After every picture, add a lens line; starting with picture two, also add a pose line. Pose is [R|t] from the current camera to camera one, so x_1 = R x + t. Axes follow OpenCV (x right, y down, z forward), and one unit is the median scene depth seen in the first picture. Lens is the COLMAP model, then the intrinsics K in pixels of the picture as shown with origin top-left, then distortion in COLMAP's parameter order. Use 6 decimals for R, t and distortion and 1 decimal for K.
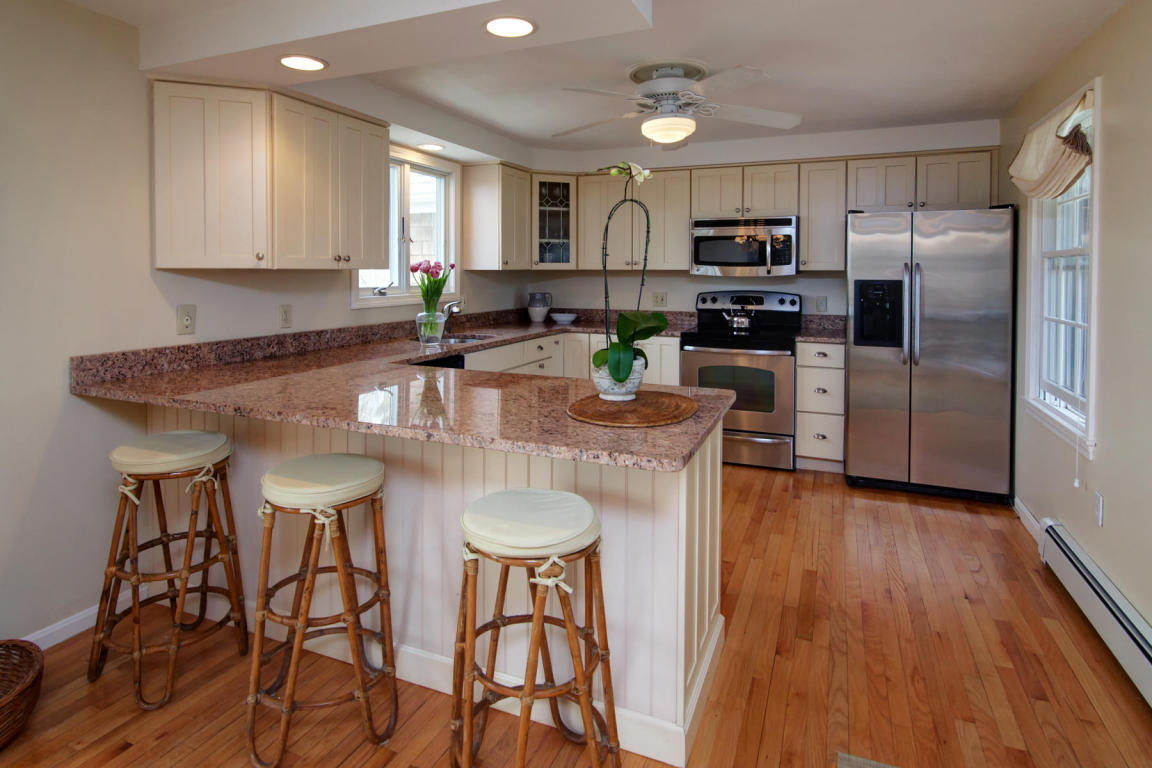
lens RADIAL K [[606.8, 0, 588.4], [0, 606.8, 282.5], [0, 0, 1]] dist [-0.005132, 0.001399]
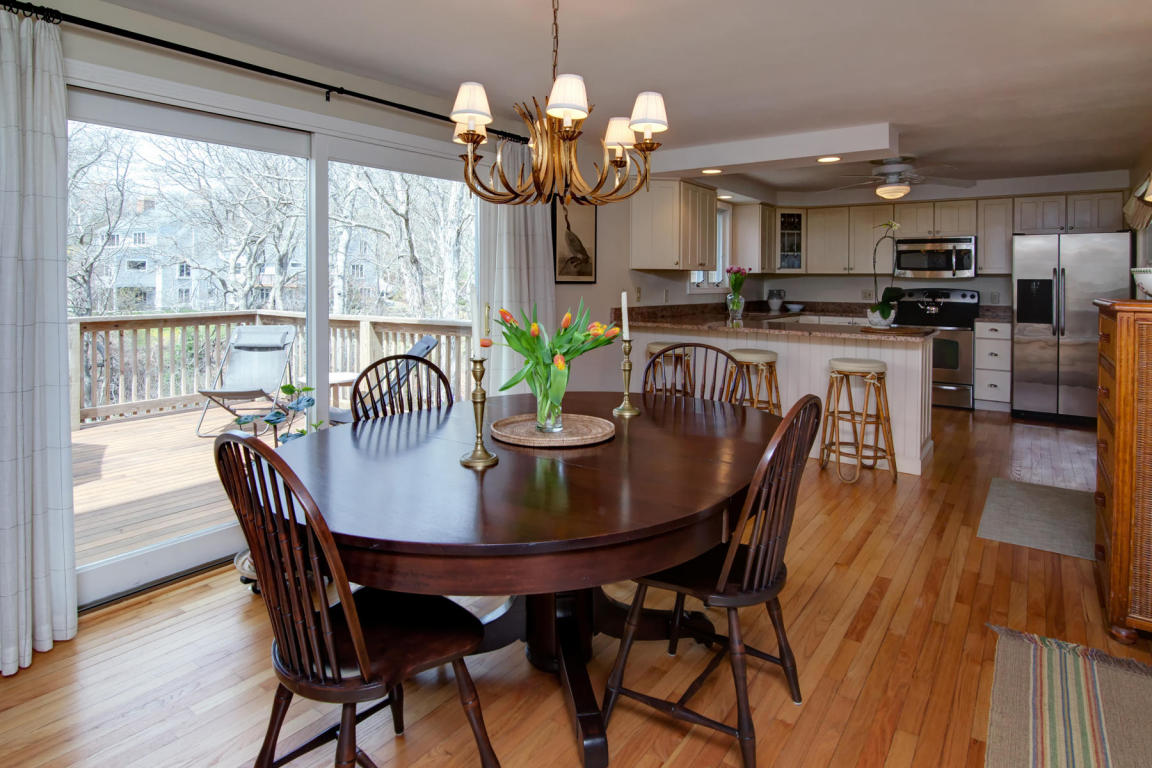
lens RADIAL K [[606.8, 0, 599.1], [0, 606.8, 278.9], [0, 0, 1]] dist [-0.005132, 0.001399]
pose [[0.973077, 0.005652, -0.230411, -0.211947], [-0.010539, 0.999745, -0.019984, 0.033415], [0.230240, 0.021874, 0.972888, -0.659852]]
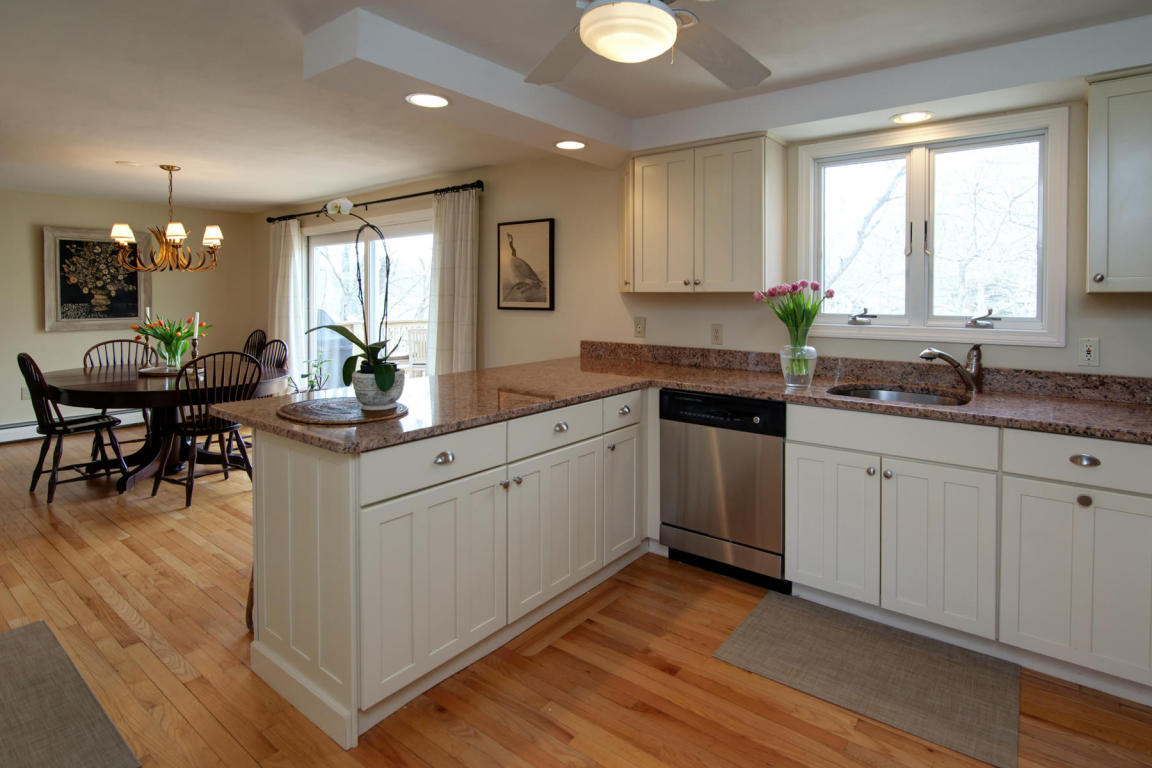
lens RADIAL K [[606.8, 0, 613.0], [0, 606.8, 311.6], [0, 0, 1]] dist [-0.005132, 0.001399]
pose [[-0.237655, 0.027954, -0.970947, 0.472399], [-0.019909, 0.999236, 0.033641, -0.015059], [0.971146, 0.027326, -0.236916, 0.777839]]
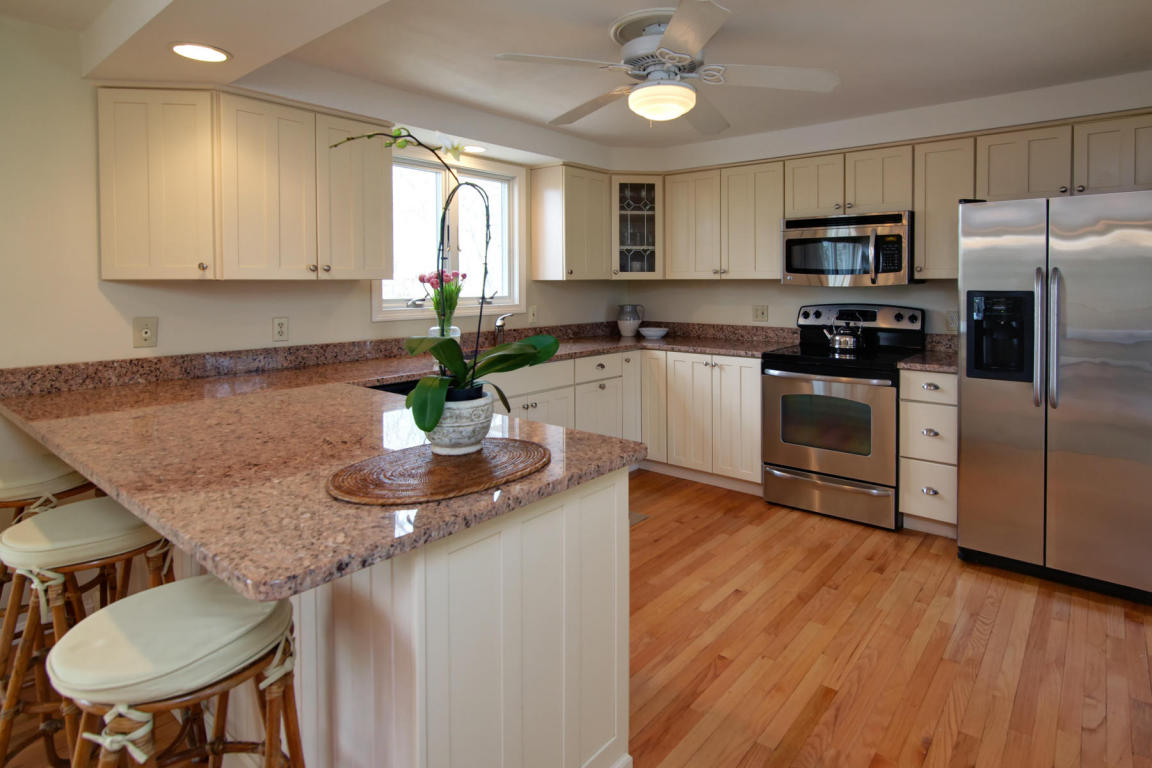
lens RADIAL K [[606.8, 0, 630.5], [0, 606.8, 294.1], [0, 0, 1]] dist [-0.005132, 0.001399]
pose [[0.969616, 0.001073, -0.244630, 0.196924], [-0.000645, 0.999998, 0.001830, -0.001175], [0.244632, -0.001617, 0.969615, 0.147631]]
